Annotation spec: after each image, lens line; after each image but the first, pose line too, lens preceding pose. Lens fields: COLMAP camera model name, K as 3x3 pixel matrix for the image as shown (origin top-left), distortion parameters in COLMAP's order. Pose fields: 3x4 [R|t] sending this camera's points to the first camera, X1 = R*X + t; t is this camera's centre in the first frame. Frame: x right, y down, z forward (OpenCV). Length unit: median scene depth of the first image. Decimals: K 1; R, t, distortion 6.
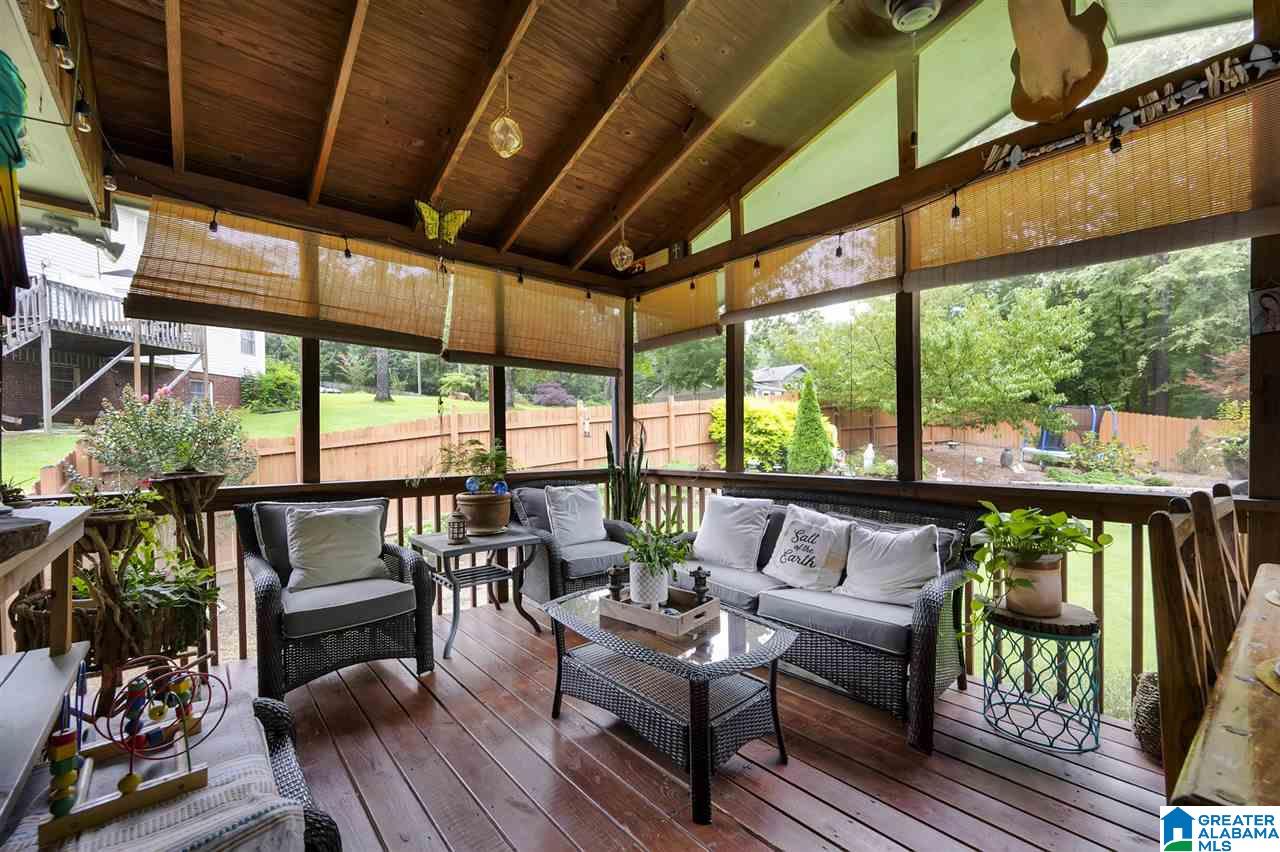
lens RADIAL K [[516.7, 0, 642.9], [0, 516.7, 439.2], [0, 0, 1]] dist [0.000575, 0.000036]
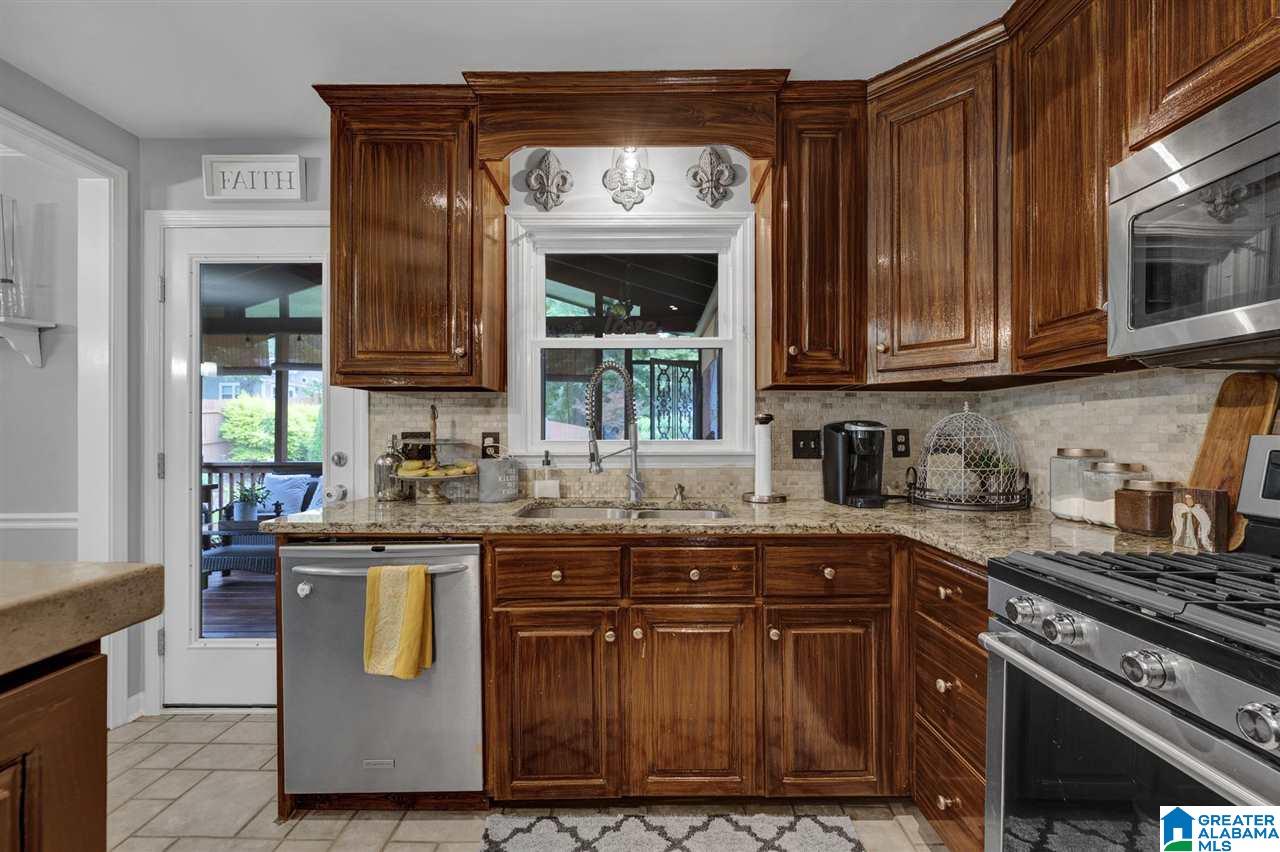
lens RADIAL K [[516.7, 0, 642.6], [0, 516.7, 435.8], [0, 0, 1]] dist [0.000575, 0.000036]
pose [[0.653066, 0.007810, 0.757261, -0.302438], [-0.004381, 0.999969, -0.006535, -0.011189], [-0.757289, 0.000950, 0.653080, -0.892772]]
